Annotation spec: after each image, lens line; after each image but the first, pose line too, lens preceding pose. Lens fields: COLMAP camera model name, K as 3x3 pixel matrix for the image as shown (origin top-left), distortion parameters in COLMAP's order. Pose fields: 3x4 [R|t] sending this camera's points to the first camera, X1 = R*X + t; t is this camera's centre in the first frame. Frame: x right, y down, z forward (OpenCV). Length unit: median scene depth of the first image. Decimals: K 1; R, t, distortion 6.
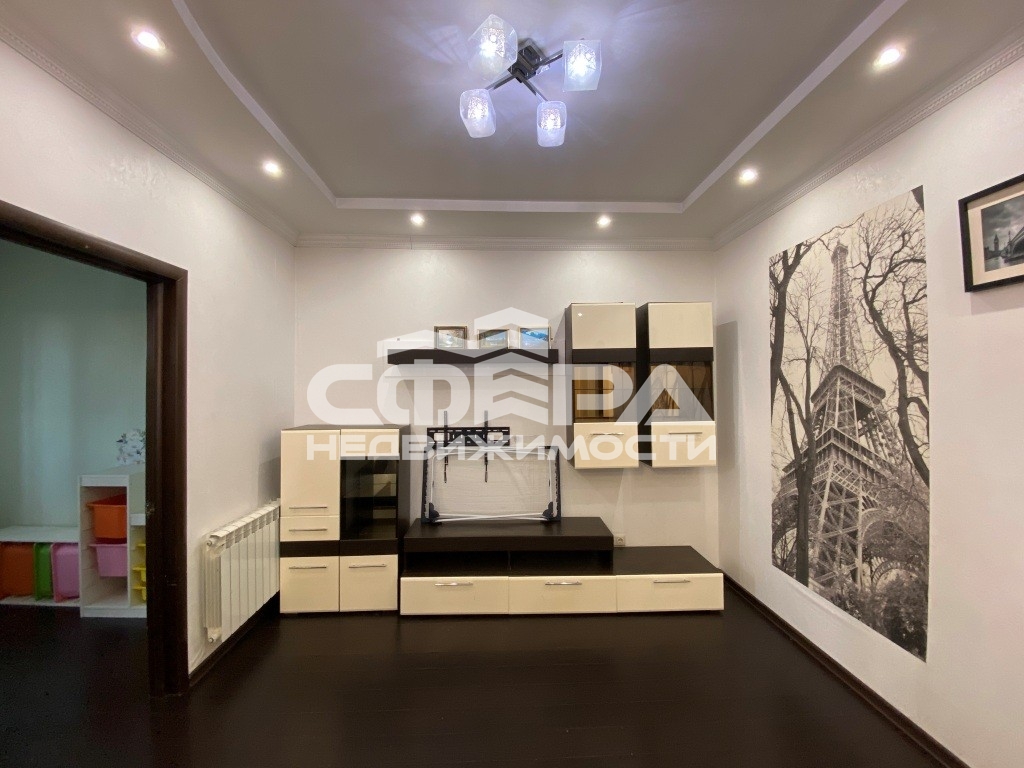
lens RADIAL K [[414.8, 0, 515.7], [0, 414.8, 383.8], [0, 0, 1]] dist [0.020747, -0.019681]
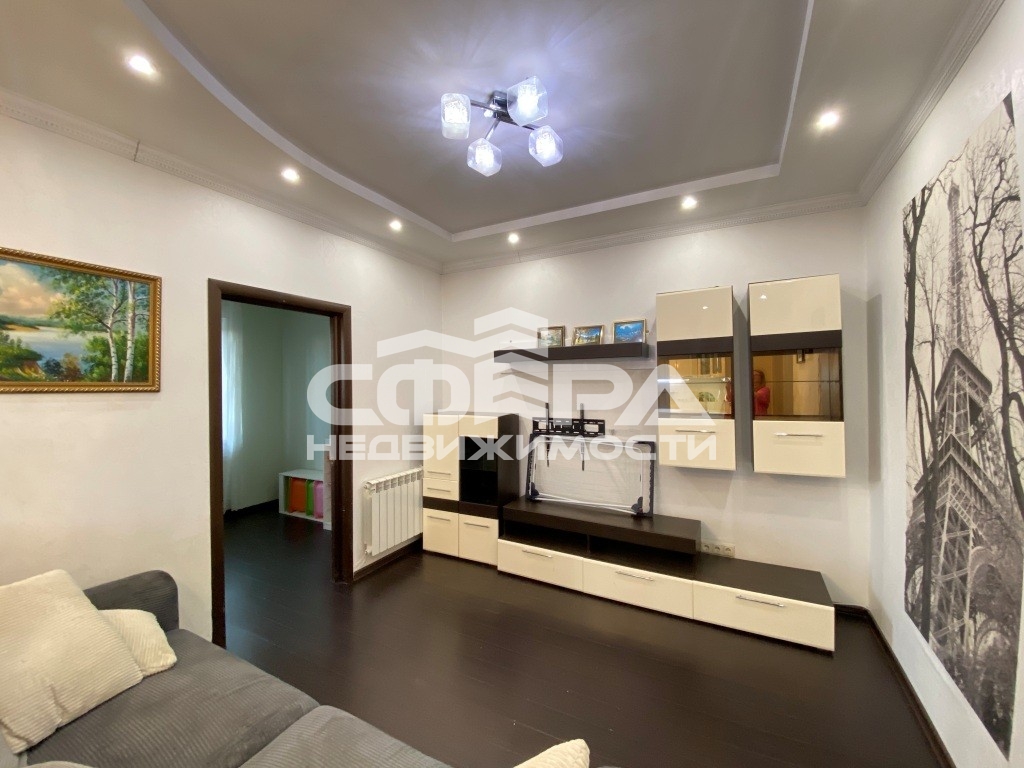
lens RADIAL K [[414.8, 0, 515.7], [0, 414.8, 383.8], [0, 0, 1]] dist [0.020747, -0.019681]
pose [[0.865825, -0.002792, -0.500339, 0.455325], [0.009715, 0.999890, 0.011233, 0.001037], [0.500253, -0.014587, 0.865757, -0.014788]]
